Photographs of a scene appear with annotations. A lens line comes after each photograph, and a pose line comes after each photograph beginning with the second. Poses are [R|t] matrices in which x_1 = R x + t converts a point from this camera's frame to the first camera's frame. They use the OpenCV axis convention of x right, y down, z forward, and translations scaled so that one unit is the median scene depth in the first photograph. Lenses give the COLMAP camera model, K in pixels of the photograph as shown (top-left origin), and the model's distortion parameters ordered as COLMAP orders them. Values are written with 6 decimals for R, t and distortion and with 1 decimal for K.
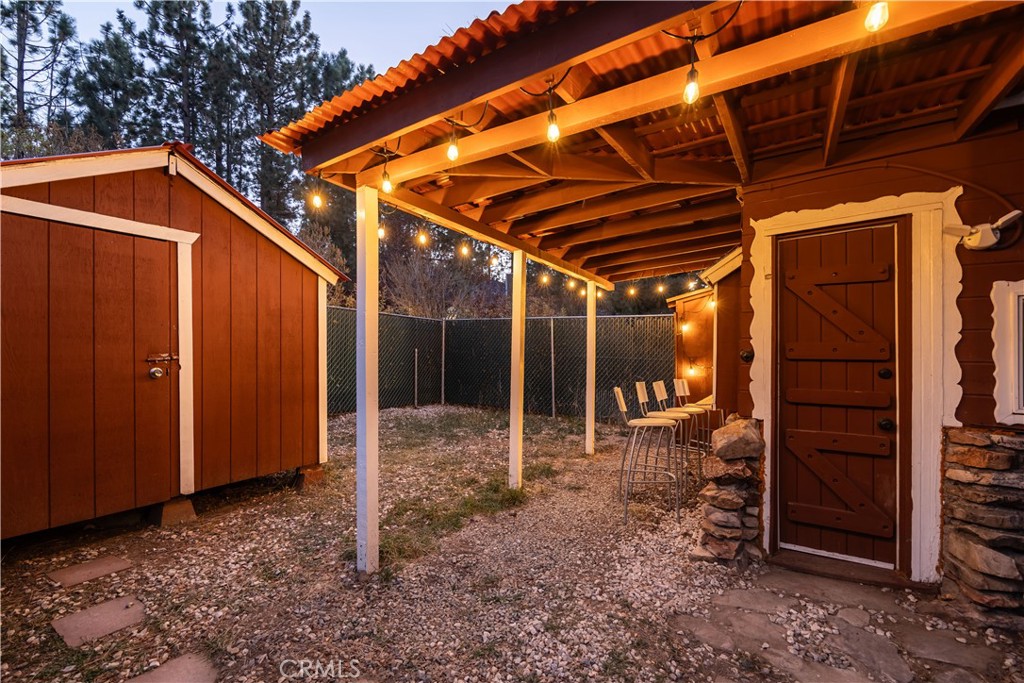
lens RADIAL K [[459.7, 0, 510.5], [0, 459.7, 356.8], [0, 0, 1]] dist [-0.002345, -0.000835]
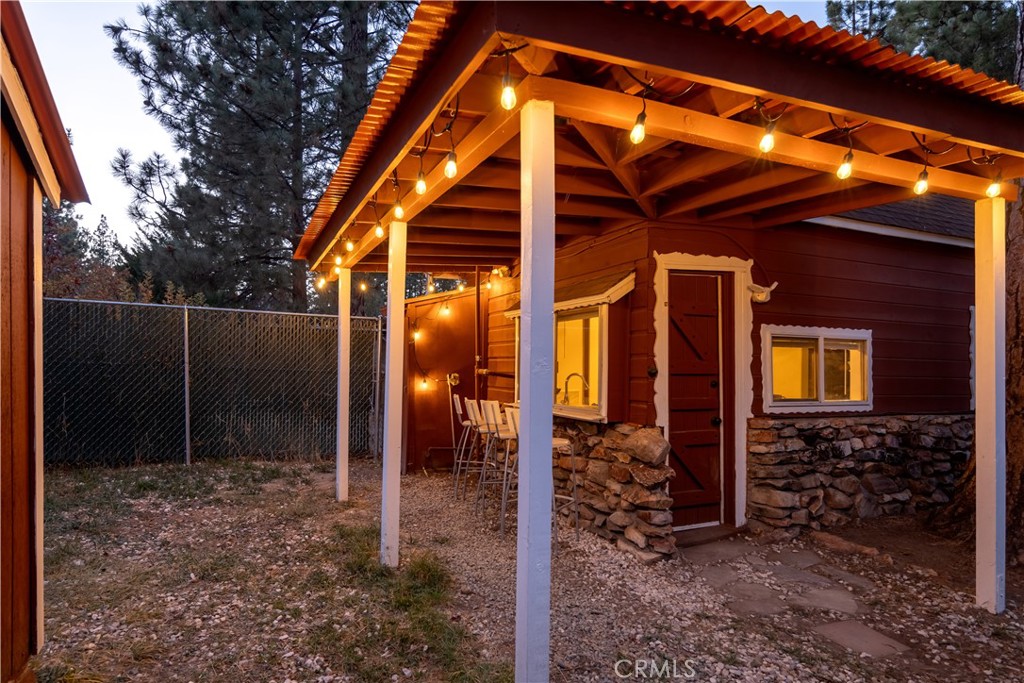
lens RADIAL K [[552.9, 0, 510.4], [0, 552.9, 364.7], [0, 0, 1]] dist [0.001843, 0.000234]
pose [[0.542441, -0.002161, 0.840091, -0.915922], [-0.001184, 0.999994, 0.003337, -0.026047], [-0.840093, -0.002805, 0.542435, 0.622428]]
